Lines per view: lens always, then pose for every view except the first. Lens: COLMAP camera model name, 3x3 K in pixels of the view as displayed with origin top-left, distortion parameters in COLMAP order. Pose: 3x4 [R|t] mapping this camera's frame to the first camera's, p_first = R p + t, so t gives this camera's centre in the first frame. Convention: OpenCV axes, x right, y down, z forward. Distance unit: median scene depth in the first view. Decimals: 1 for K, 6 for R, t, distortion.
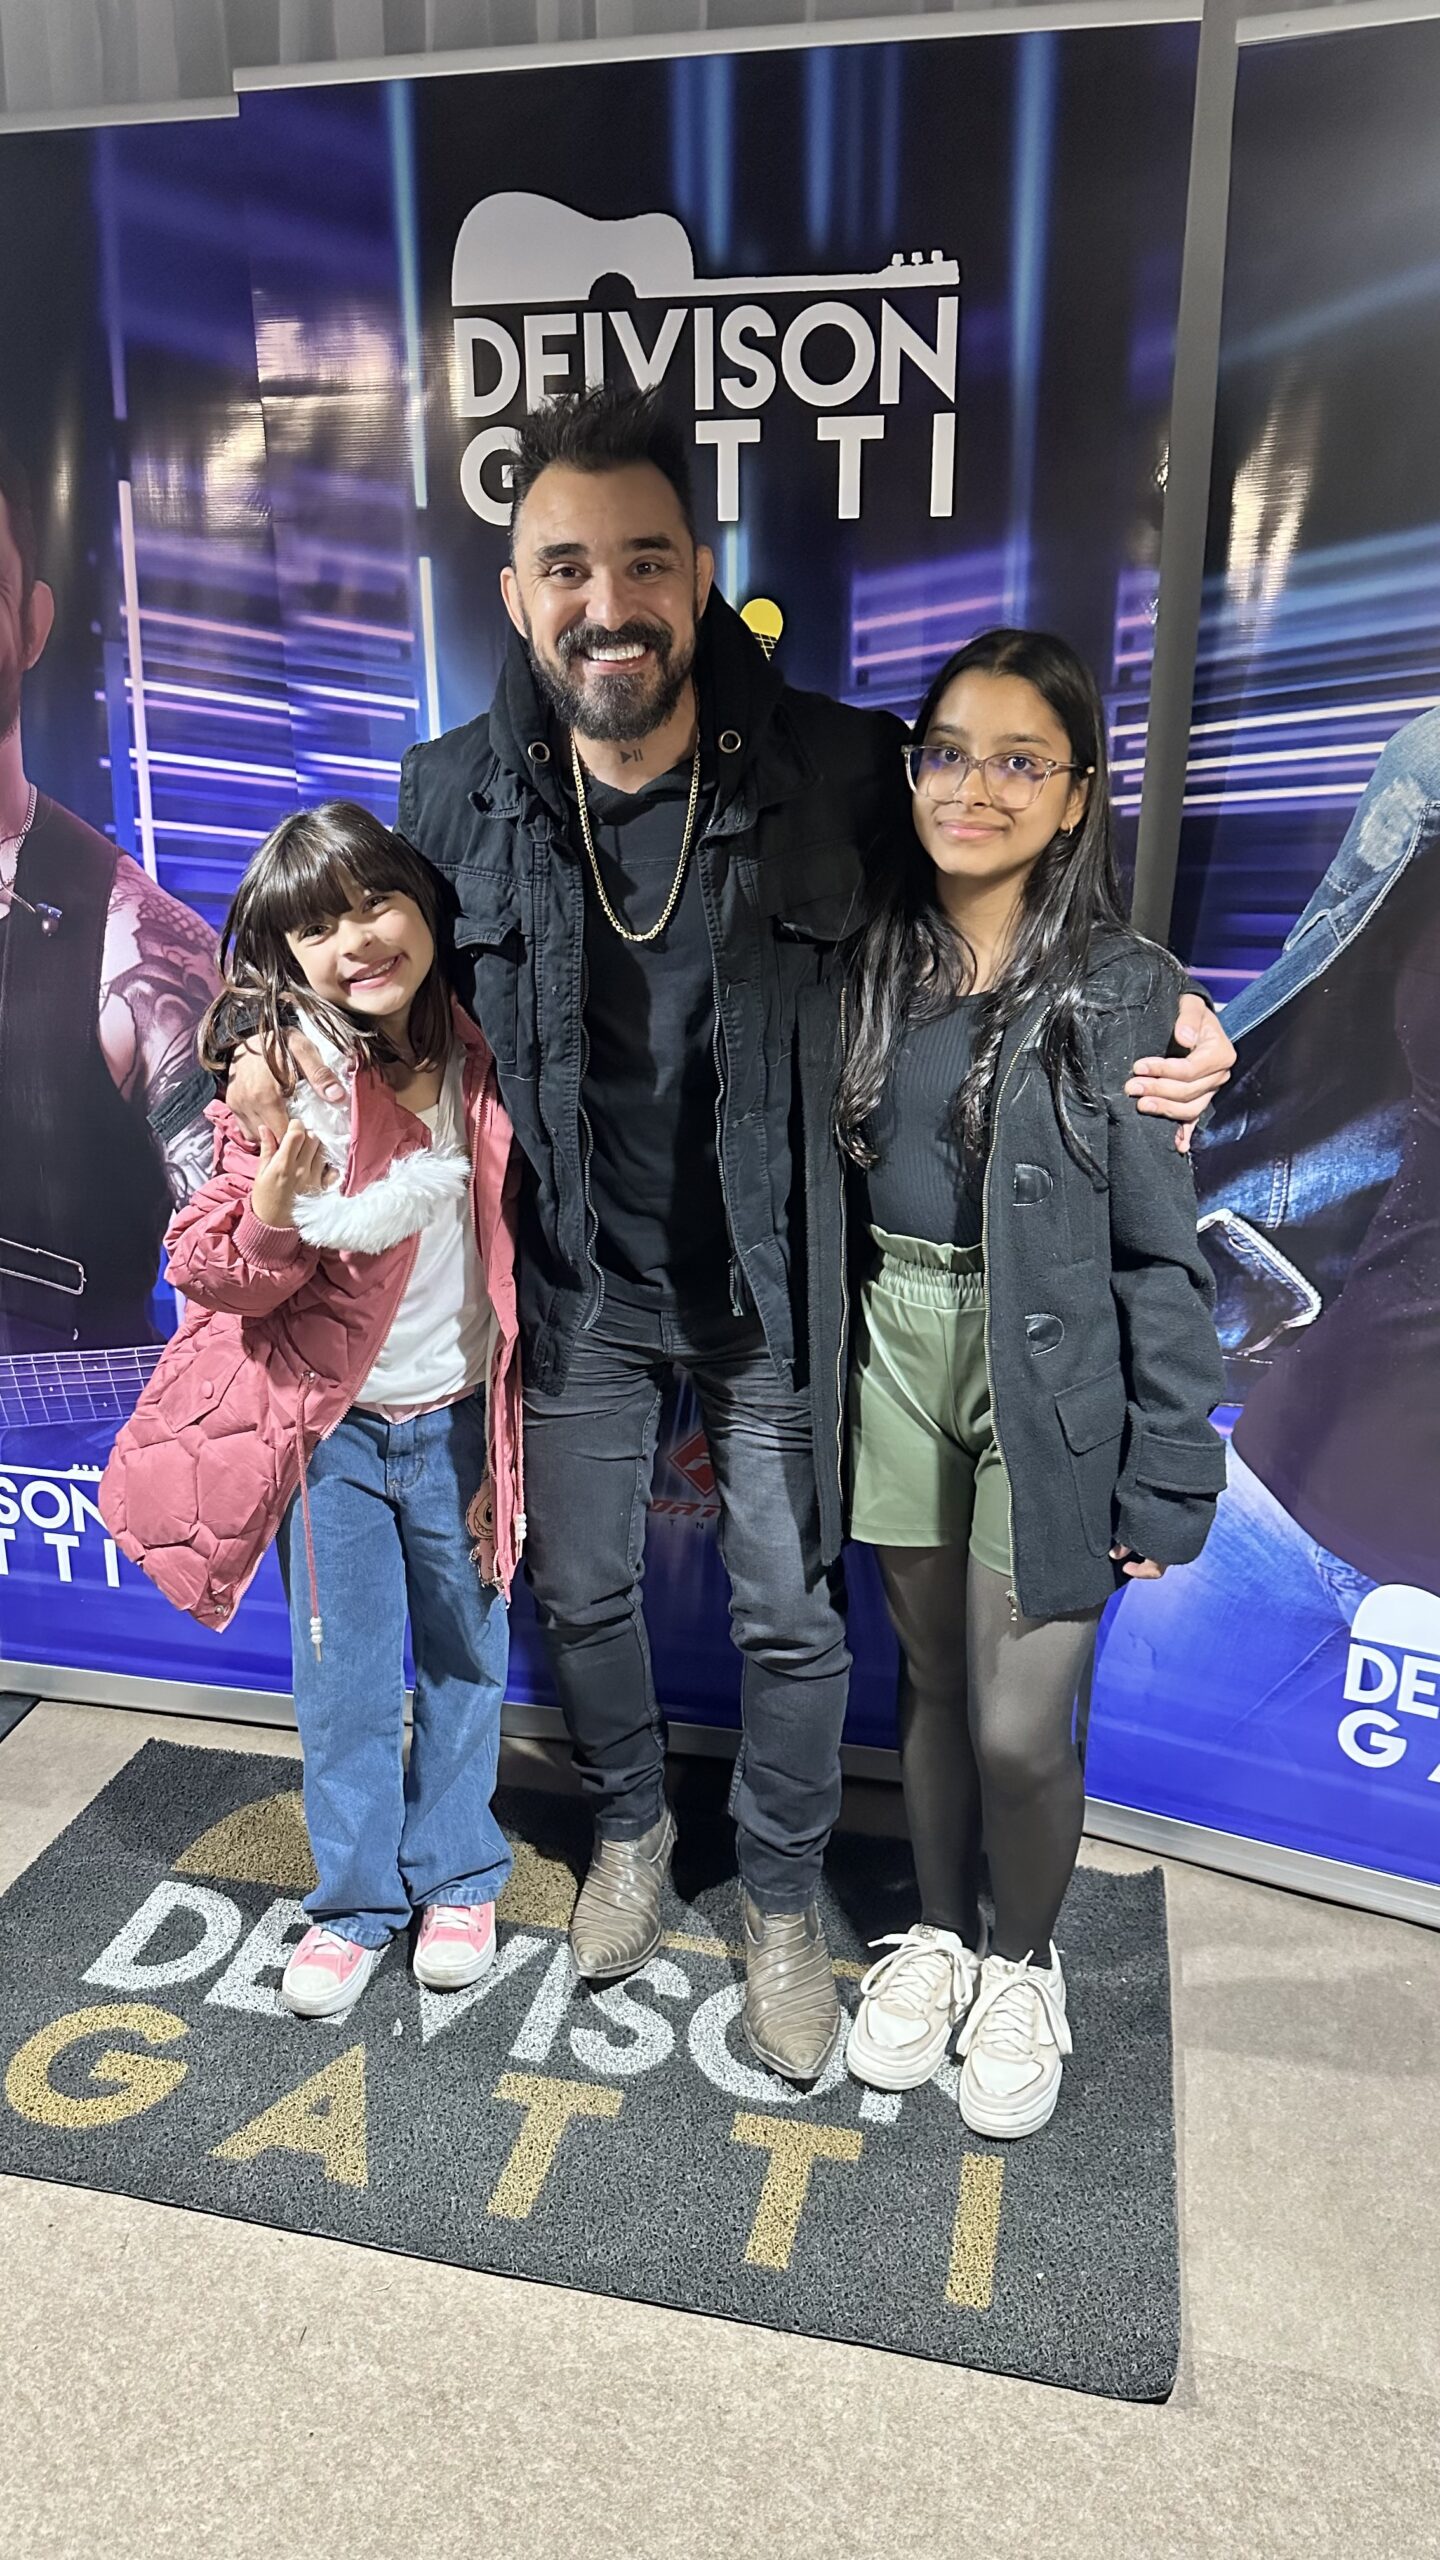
lens RADIAL K [[1858.2, 0, 706.5], [0, 1858.2, 1291.8], [0, 0, 1]] dist [0.012929, -0.033853]
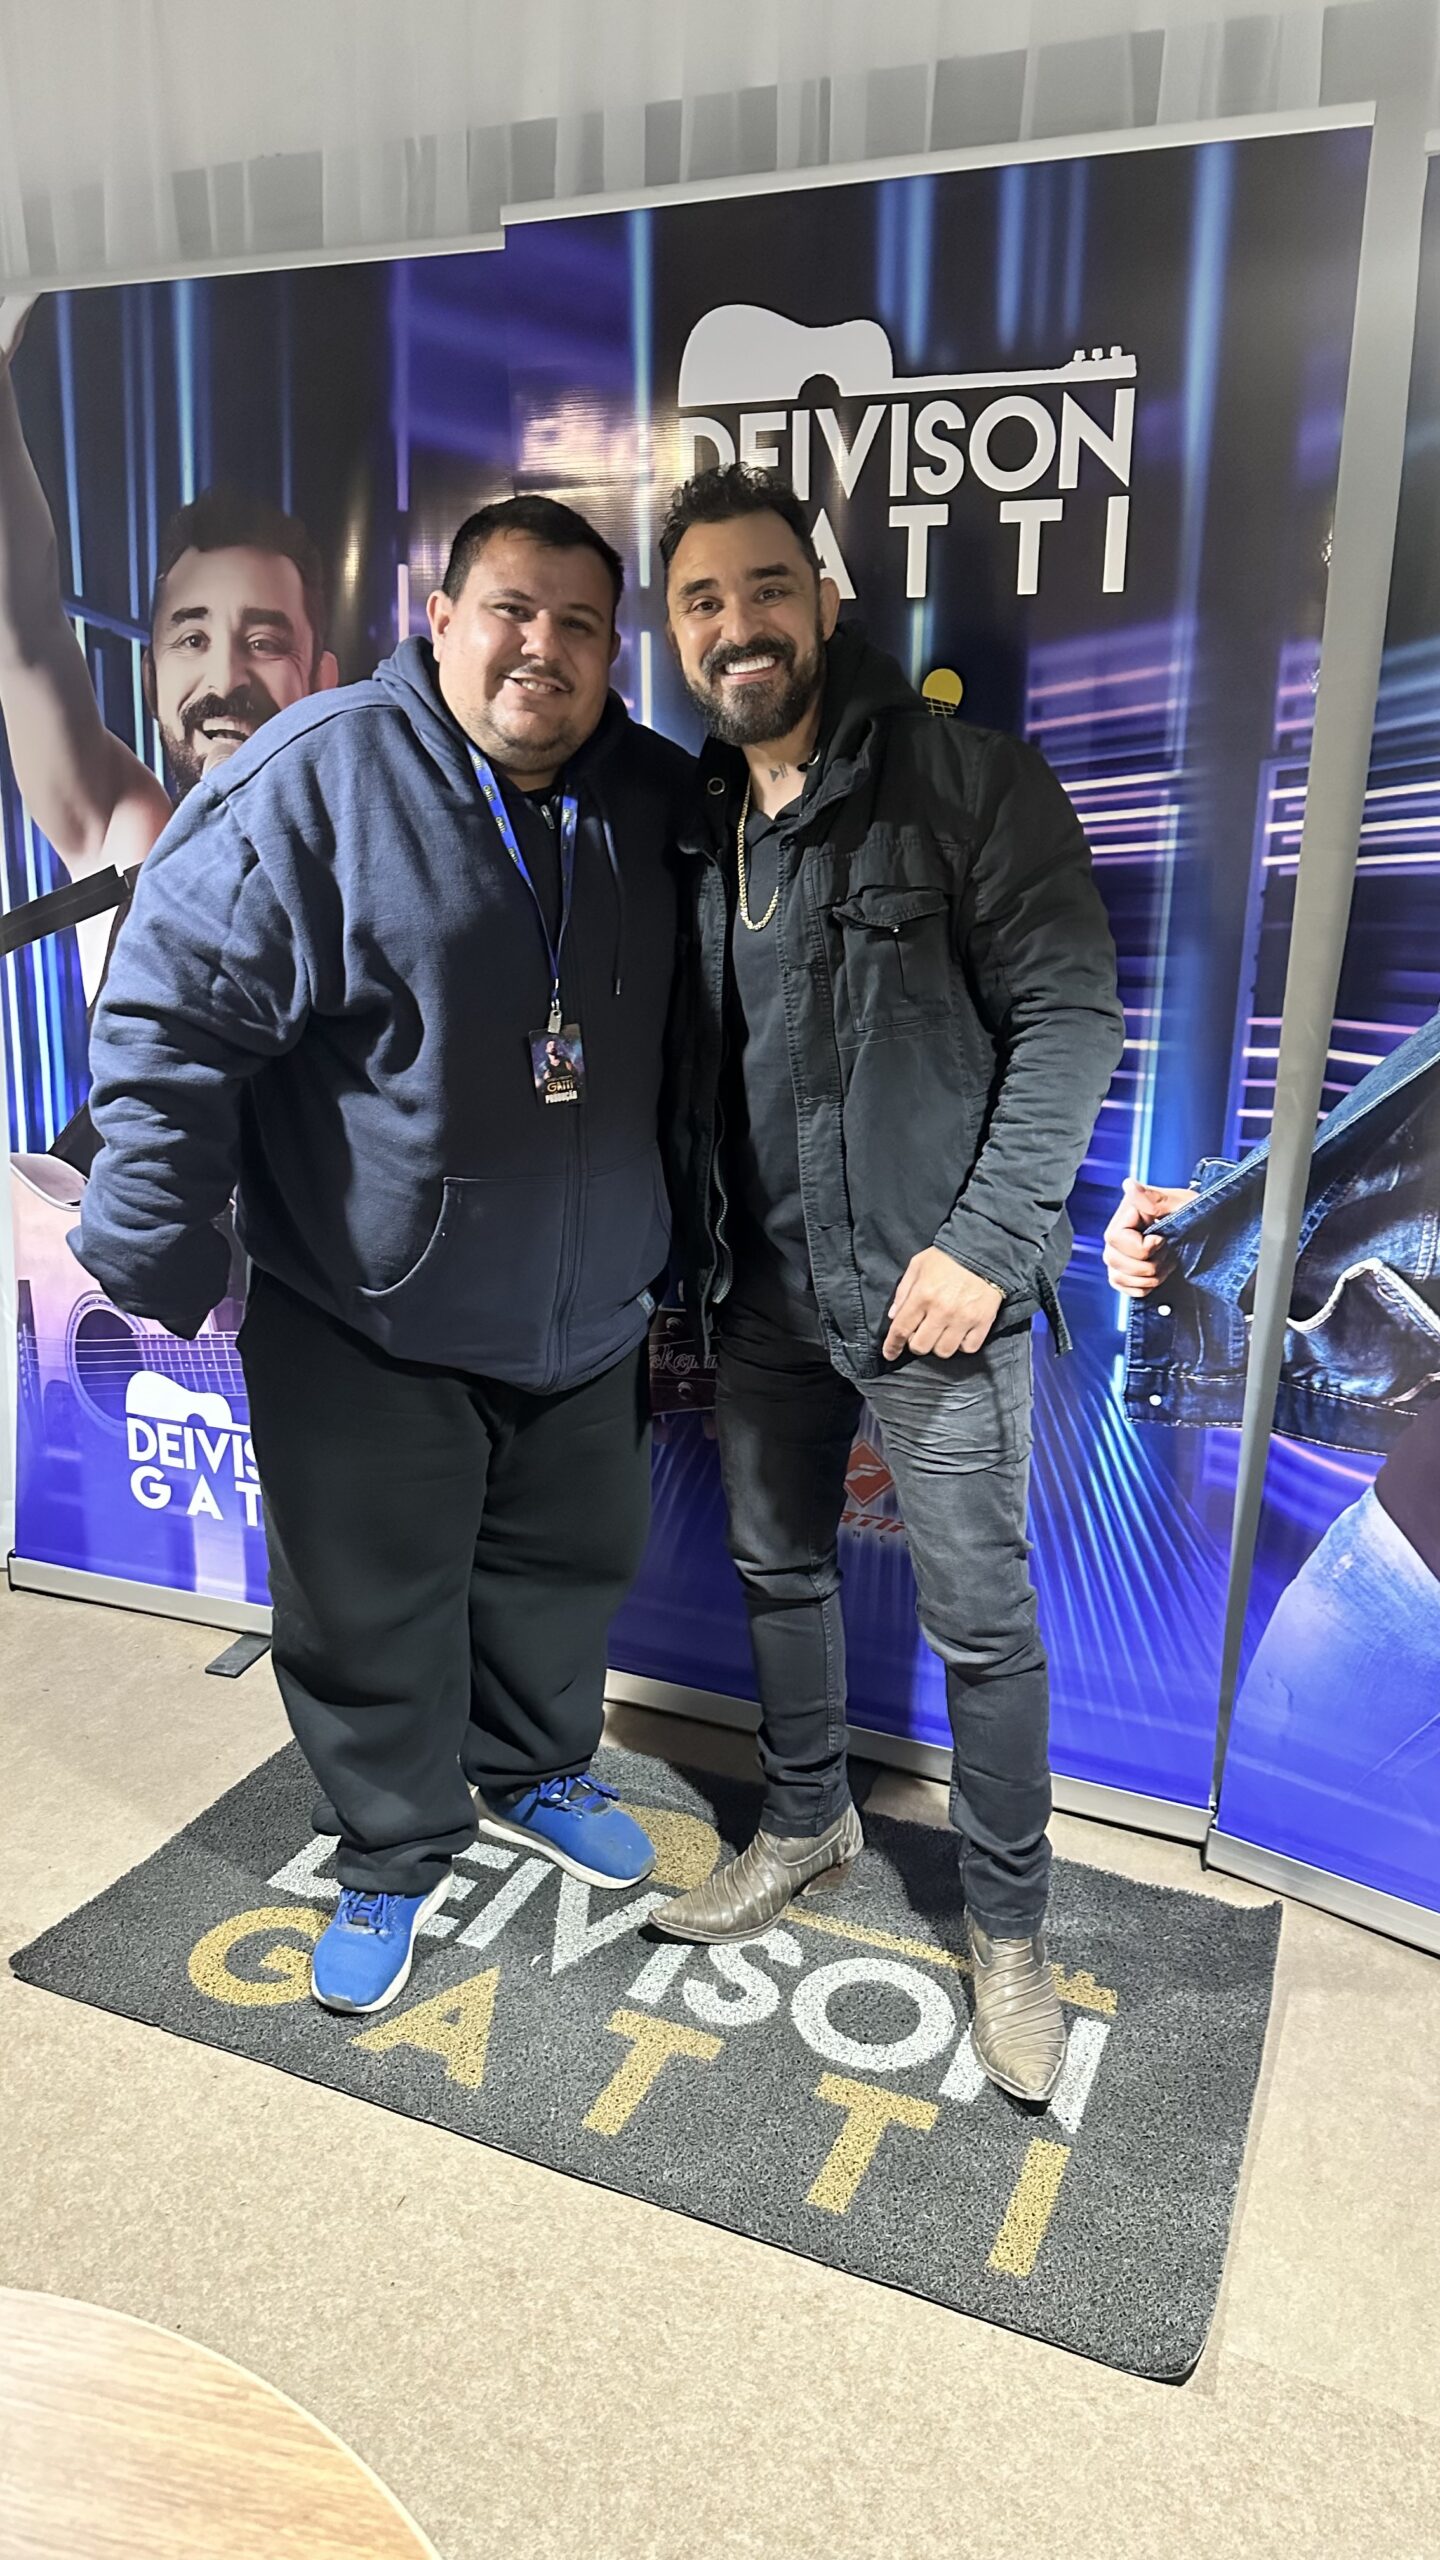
lens RADIAL K [[1858.2, 0, 683.9], [0, 1858.2, 1288.8], [0, 0, 1]] dist [0.012929, -0.033853]
pose [[0.980112, 0.061736, -0.188597, 0.112293], [-0.066209, 0.997652, -0.017508, 0.015444], [0.187073, 0.029647, 0.981898, -0.078630]]
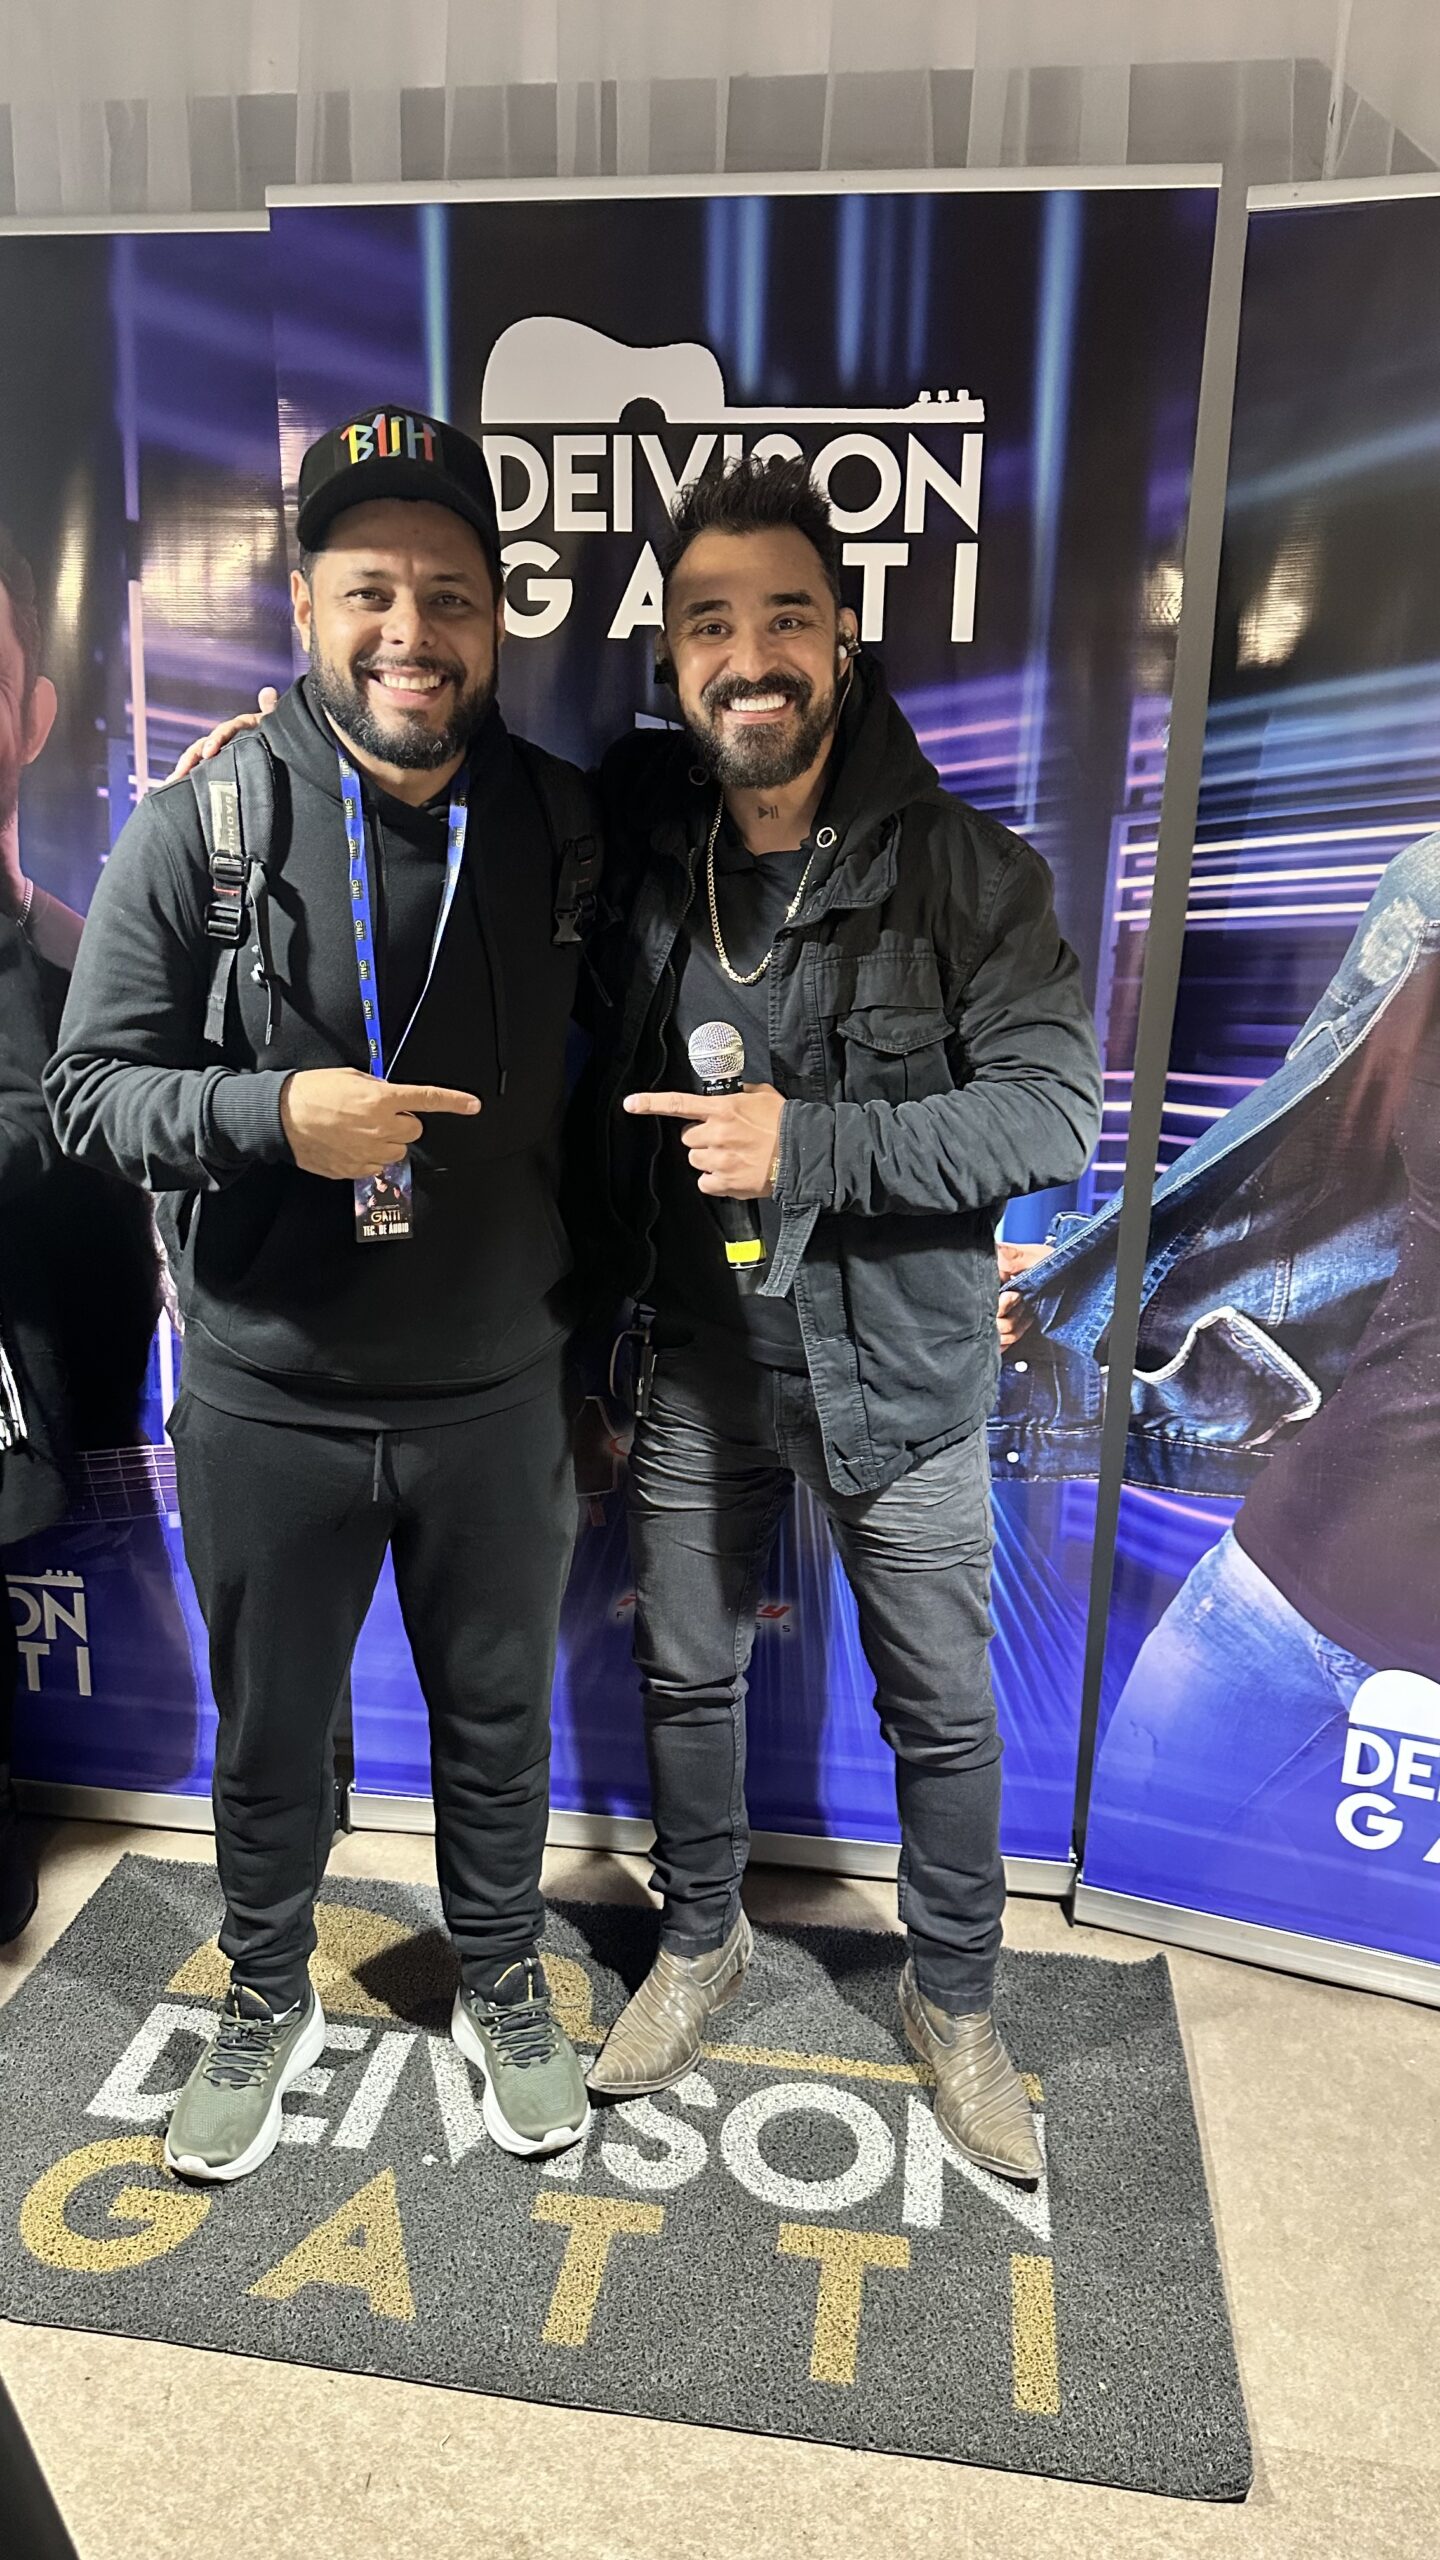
lens RADIAL K [[1858.2, 0, 709.4], [0, 1858.2, 1286.6], [0, 0, 1]] dist [0.012929, -0.033853]
pose [[0.996463, -0.003874, 0.083945, -0.103424], [0.007222, 0.999189, -0.039614, -0.018675], [-0.083723, 0.040080, 0.995683, -0.002932]]
